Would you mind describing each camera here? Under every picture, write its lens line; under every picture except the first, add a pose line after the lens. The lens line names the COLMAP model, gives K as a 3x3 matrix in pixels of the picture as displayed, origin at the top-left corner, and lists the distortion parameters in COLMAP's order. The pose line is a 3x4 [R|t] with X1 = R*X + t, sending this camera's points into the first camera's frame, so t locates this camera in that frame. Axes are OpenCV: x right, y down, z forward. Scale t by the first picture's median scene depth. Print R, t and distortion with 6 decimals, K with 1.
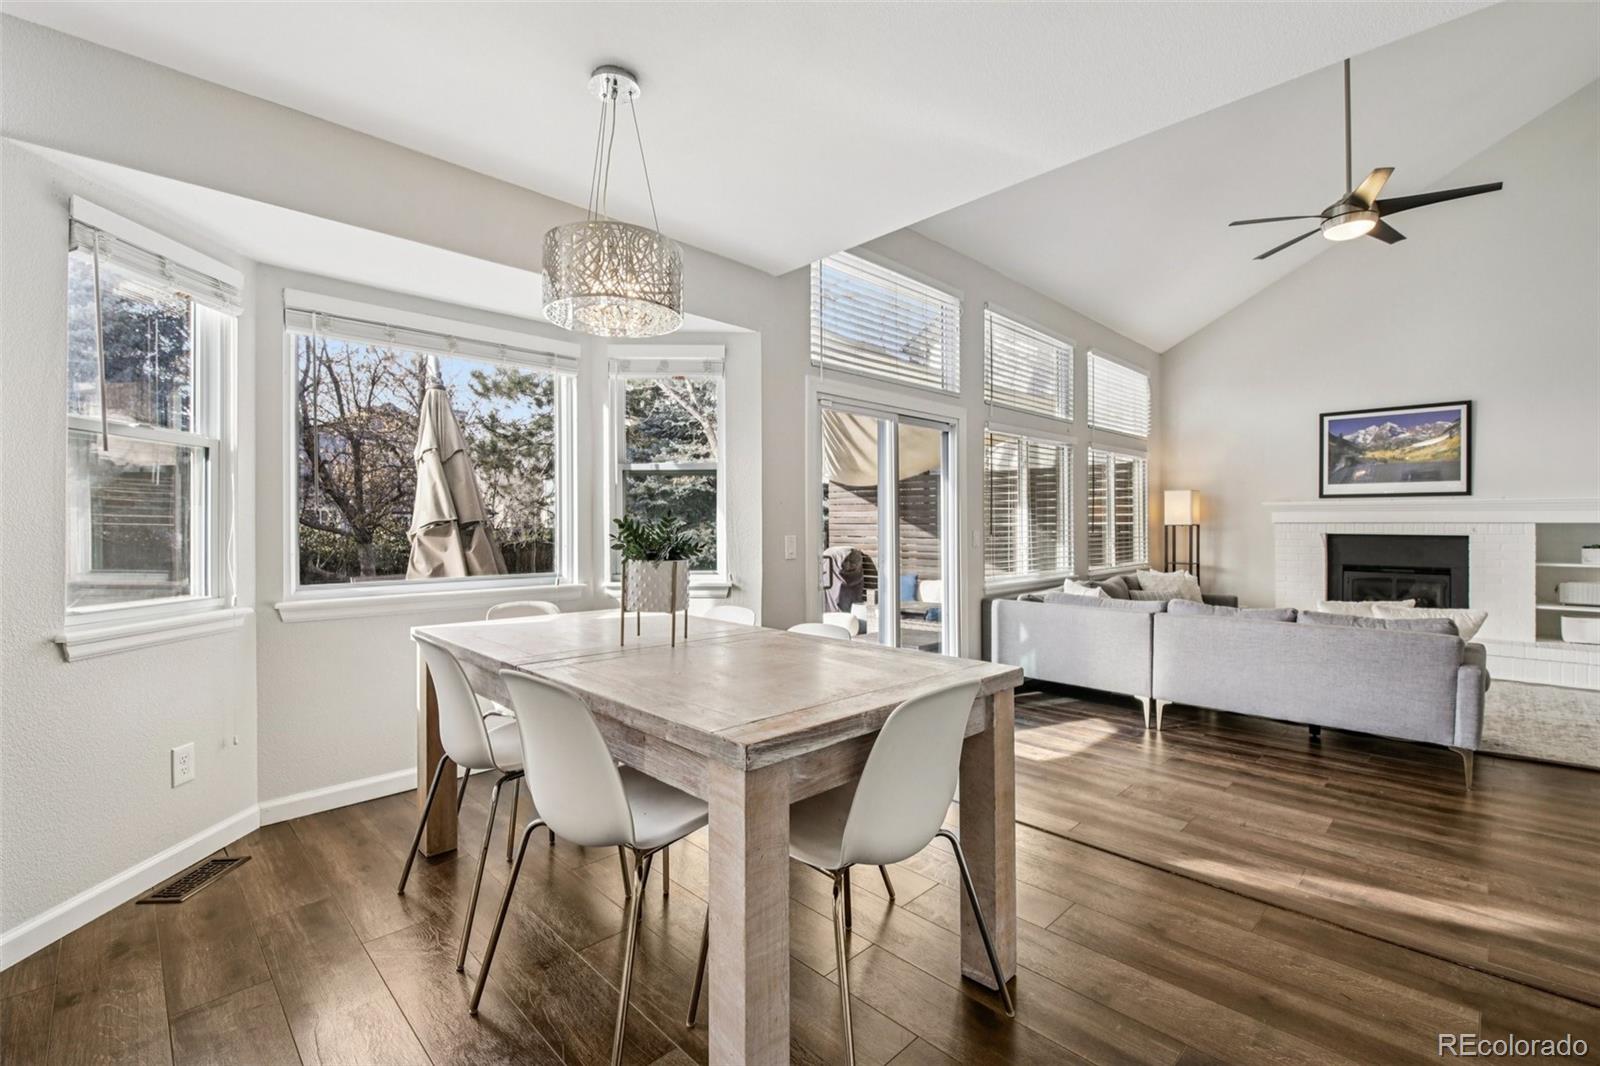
lens RADIAL K [[709.0, 0, 804.4], [0, 709.0, 527.7], [0, 0, 1]] dist [0.018708, -0.012321]
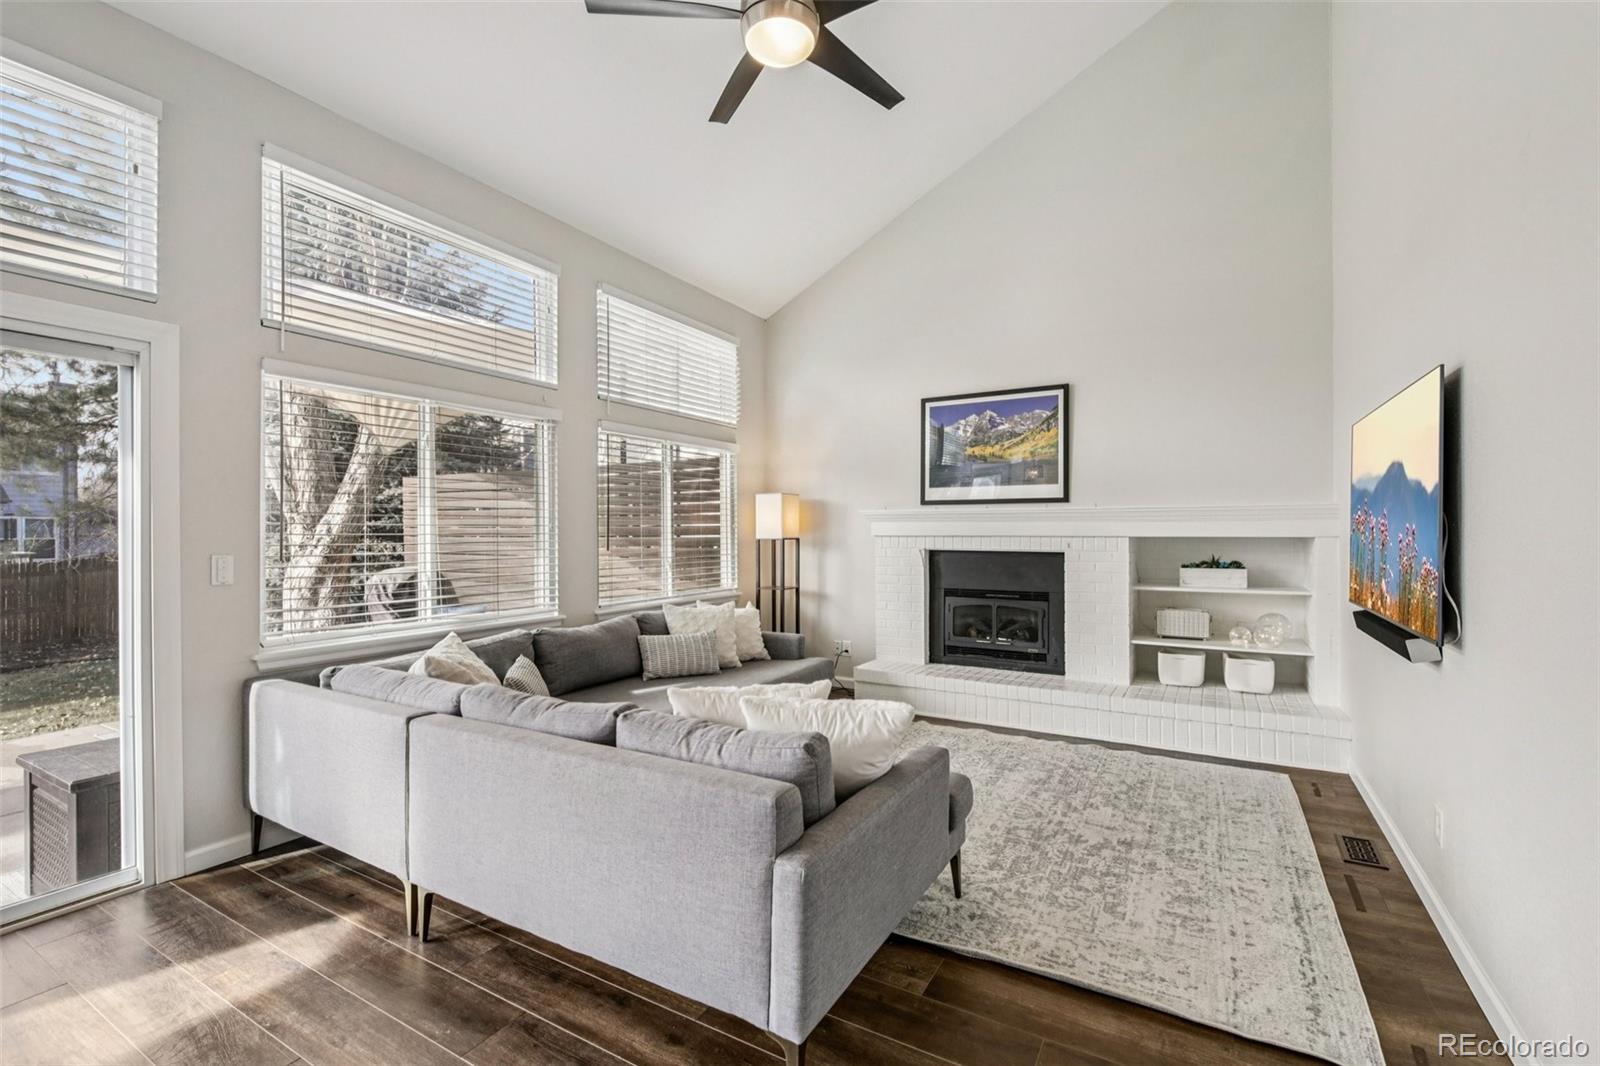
lens RADIAL K [[709.0, 0, 801.6], [0, 709.0, 538.2], [0, 0, 1]] dist [0.018708, -0.012321]
pose [[0.969260, -0.002839, 0.246022, 0.426453], [0.002491, 0.999995, 0.001724, -0.006922], [-0.246025, -0.001058, 0.969263, 0.285783]]
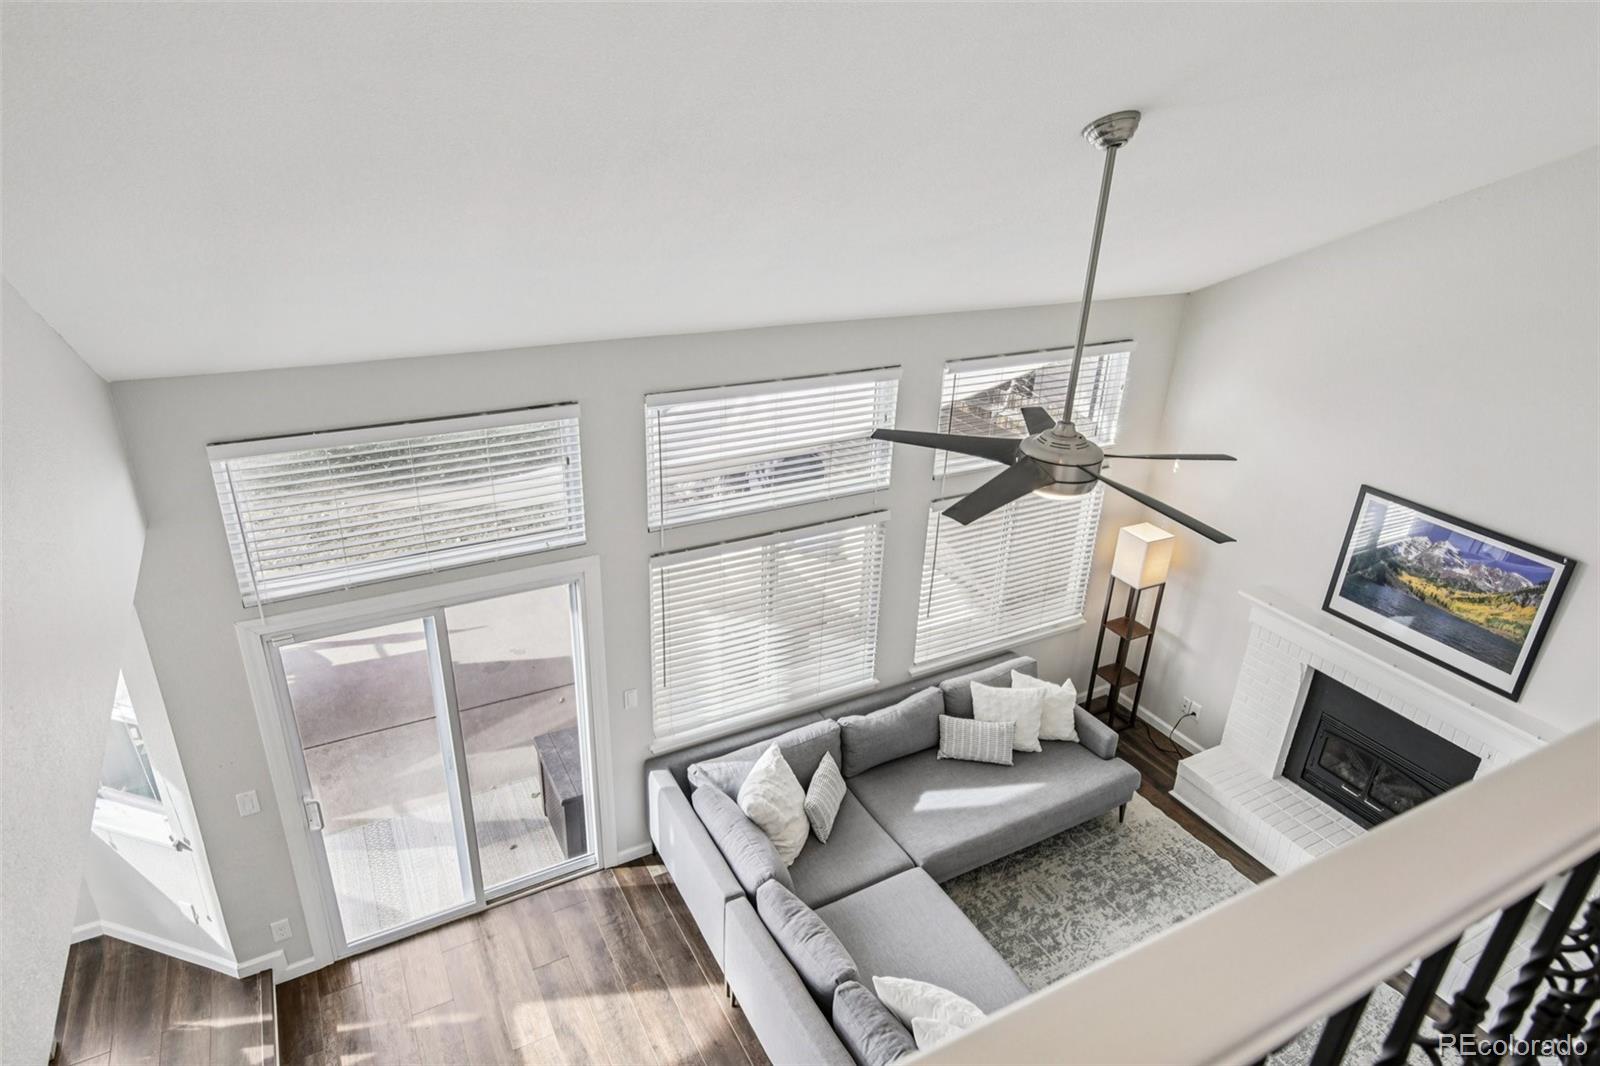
lens RADIAL K [[942.3, 0, 793.4], [0, 942.3, 539.1], [0, 0, 1]] dist [0.007776, 0.001876]
pose [[0.956372, 0.154264, -0.248102, 0.507309], [-0.036611, 0.905815, 0.422088, -0.461325], [0.289847, -0.394590, 0.871944, 0.178036]]
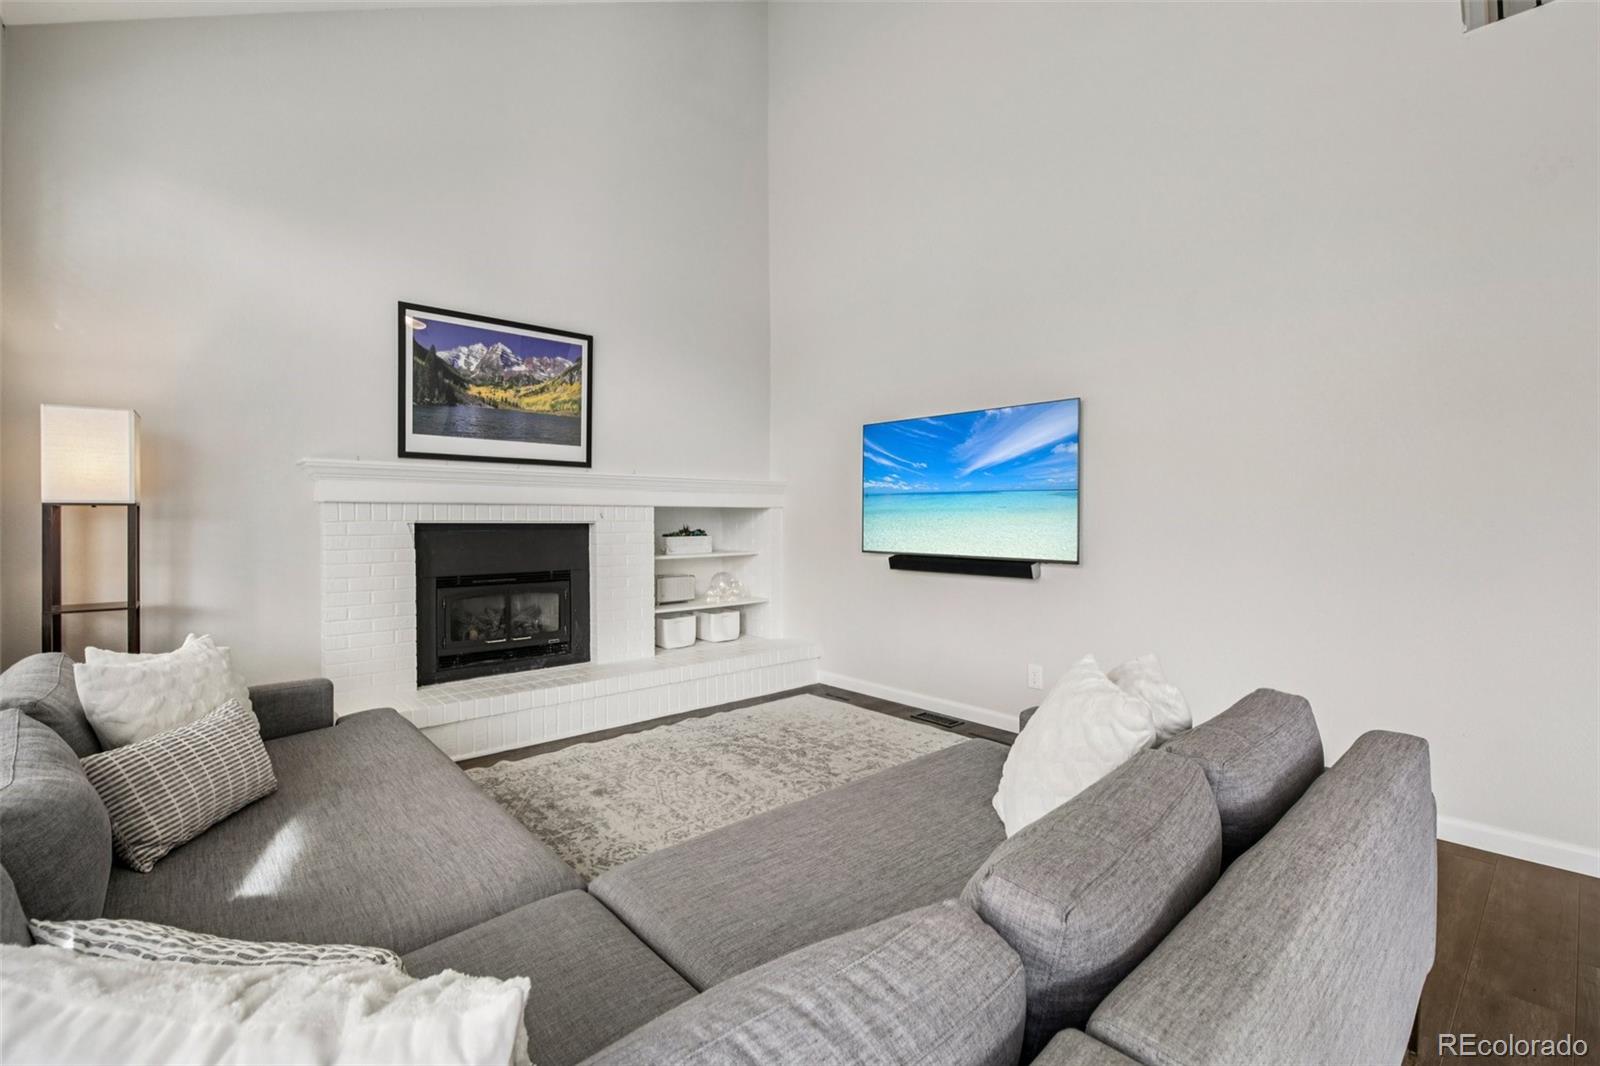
lens RADIAL K [[709.0, 0, 794.3], [0, 709.0, 512.6], [0, 0, 1]] dist [0.018708, -0.012321]
pose [[0.068637, 0.006209, 0.997622, 0.221498], [0.005317, 0.999964, -0.006589, 0.005500], [-0.997628, 0.005757, 0.068602, 0.713034]]
